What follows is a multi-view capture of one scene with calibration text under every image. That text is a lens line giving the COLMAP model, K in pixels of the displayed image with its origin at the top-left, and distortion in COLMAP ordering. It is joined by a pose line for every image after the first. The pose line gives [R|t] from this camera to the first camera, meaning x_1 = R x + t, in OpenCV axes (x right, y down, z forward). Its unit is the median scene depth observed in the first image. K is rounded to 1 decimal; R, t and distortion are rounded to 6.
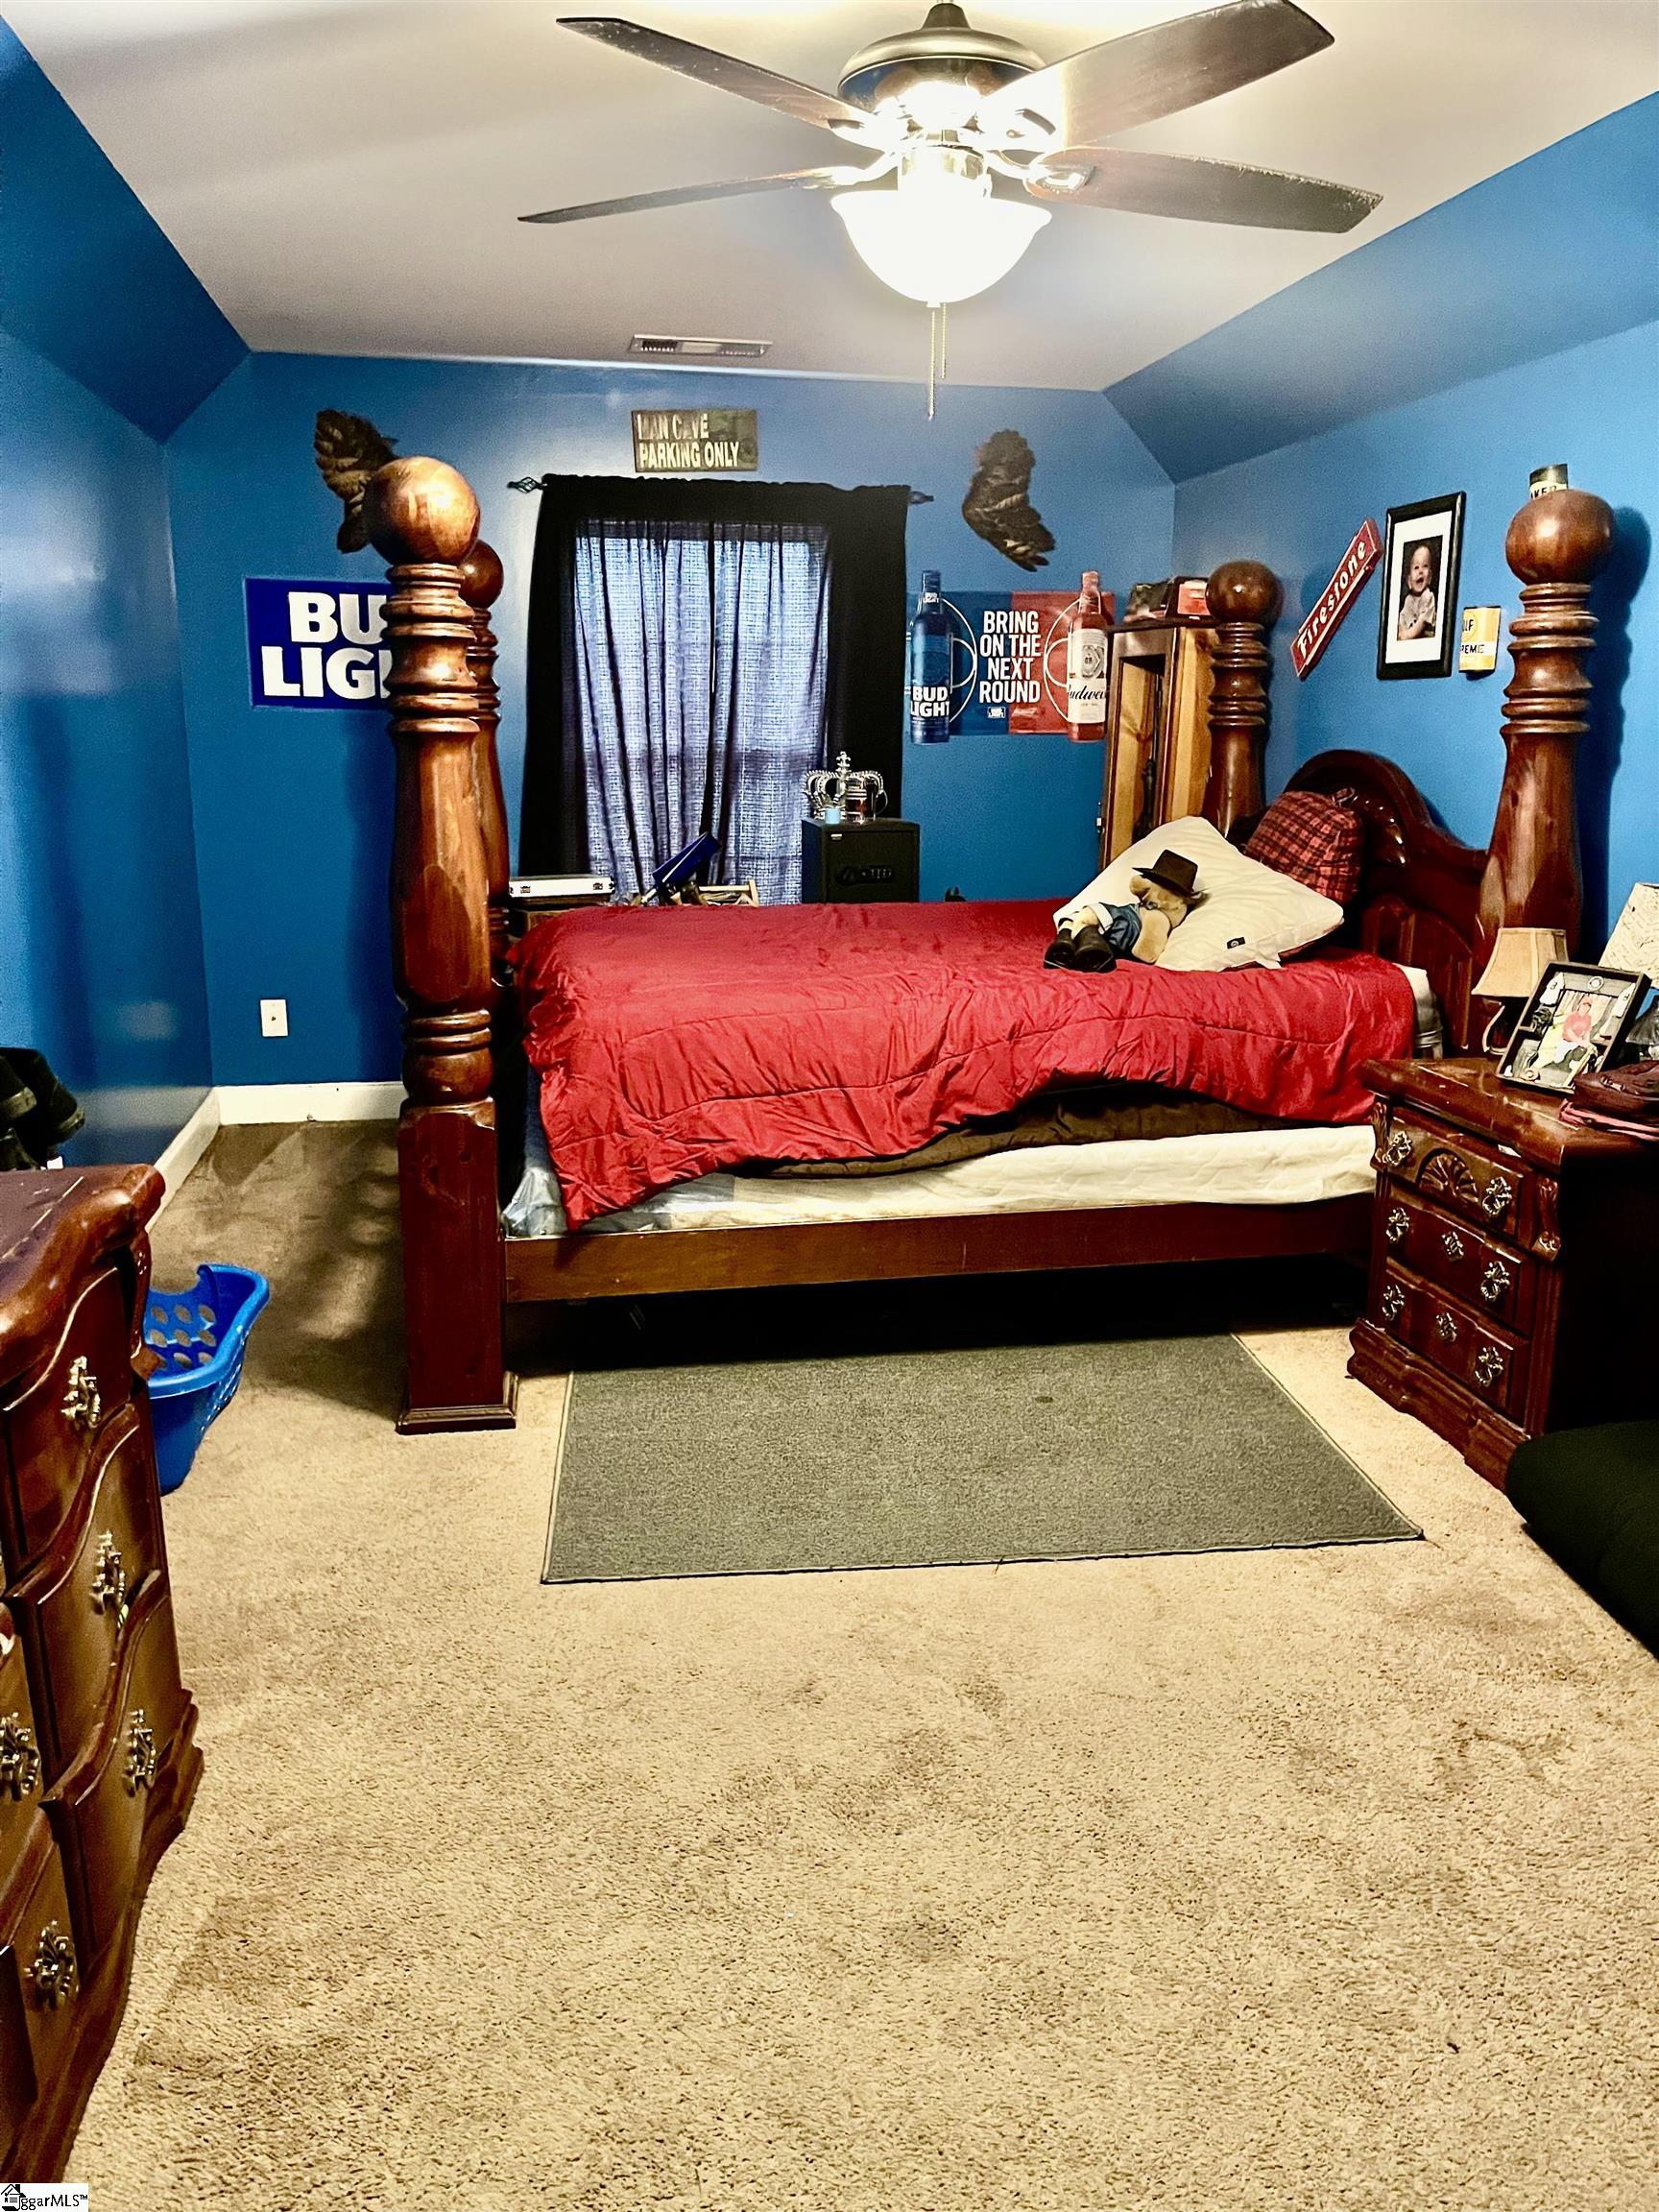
lens RADIAL K [[1646.1, 0, 829.6], [0, 1646.1, 1092.9], [0, 0, 1]] dist [0.071428, -0.068382]
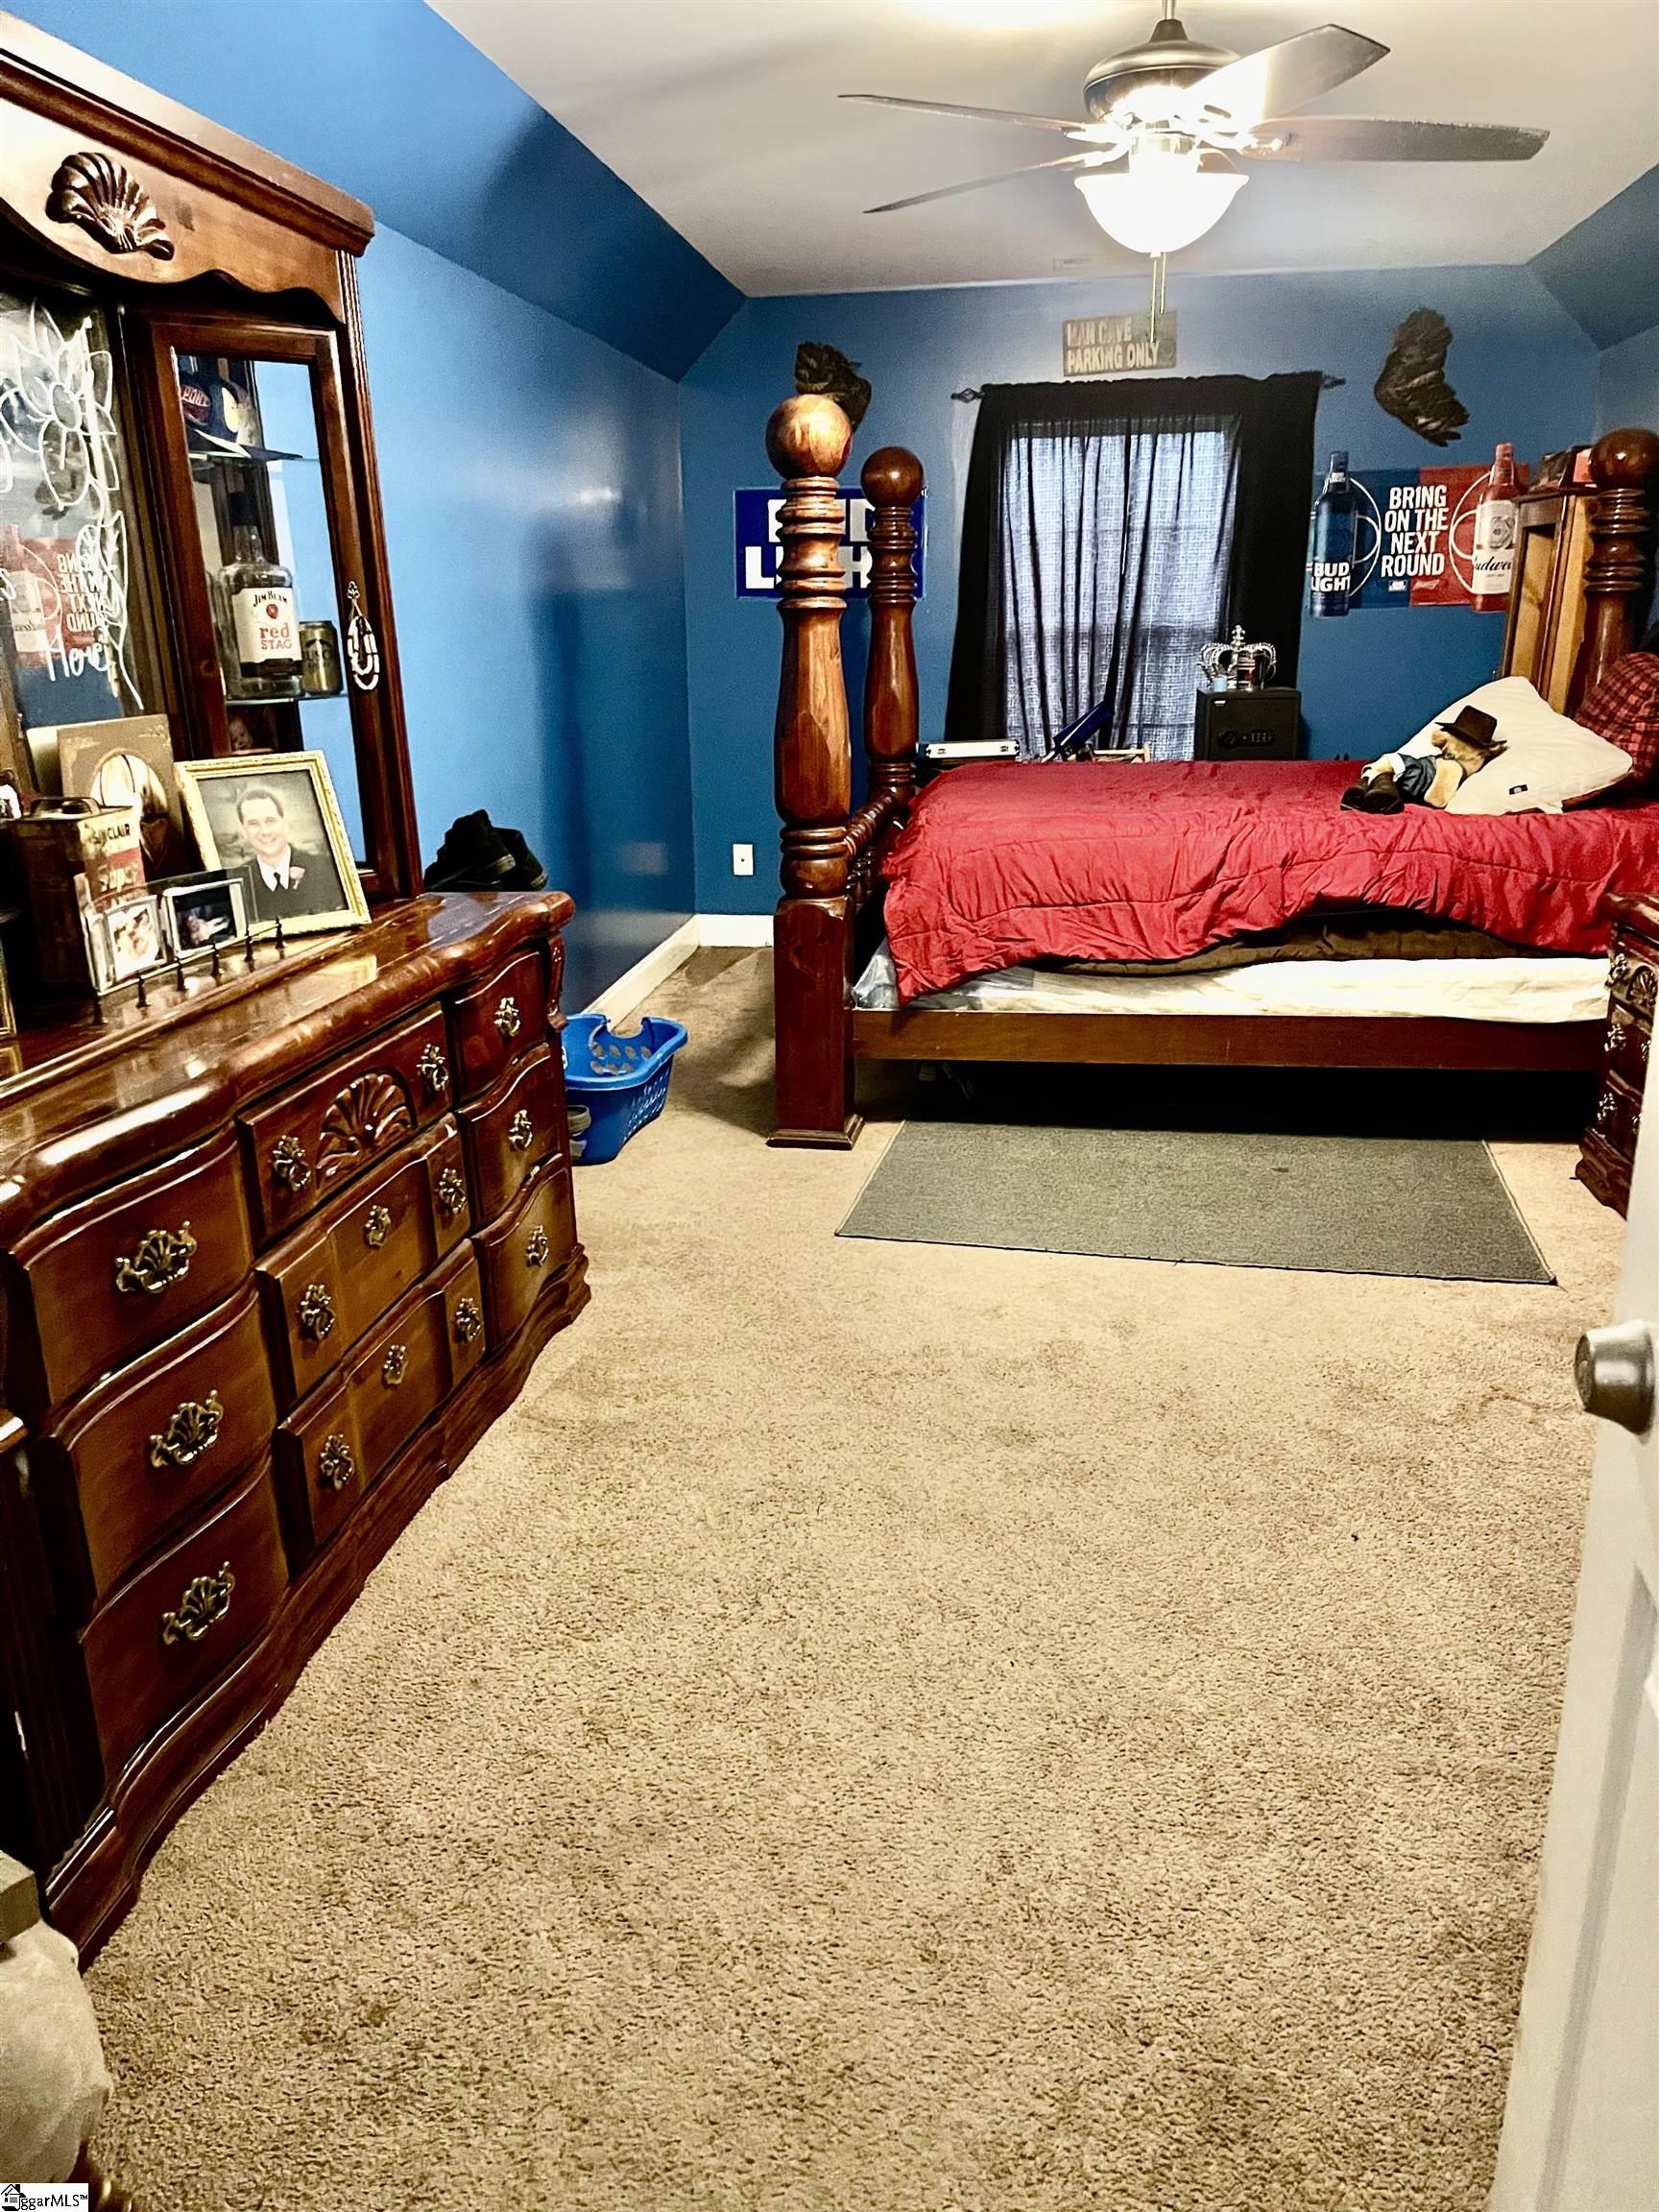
lens RADIAL K [[1646.1, 0, 829.6], [0, 1646.1, 1092.9], [0, 0, 1]] dist [0.071428, -0.068382]
pose [[0.948241, 0.072018, -0.309279, 0.171079], [-0.053486, 0.996251, 0.067998, 0.061037], [0.313016, -0.047937, 0.948537, -0.210434]]
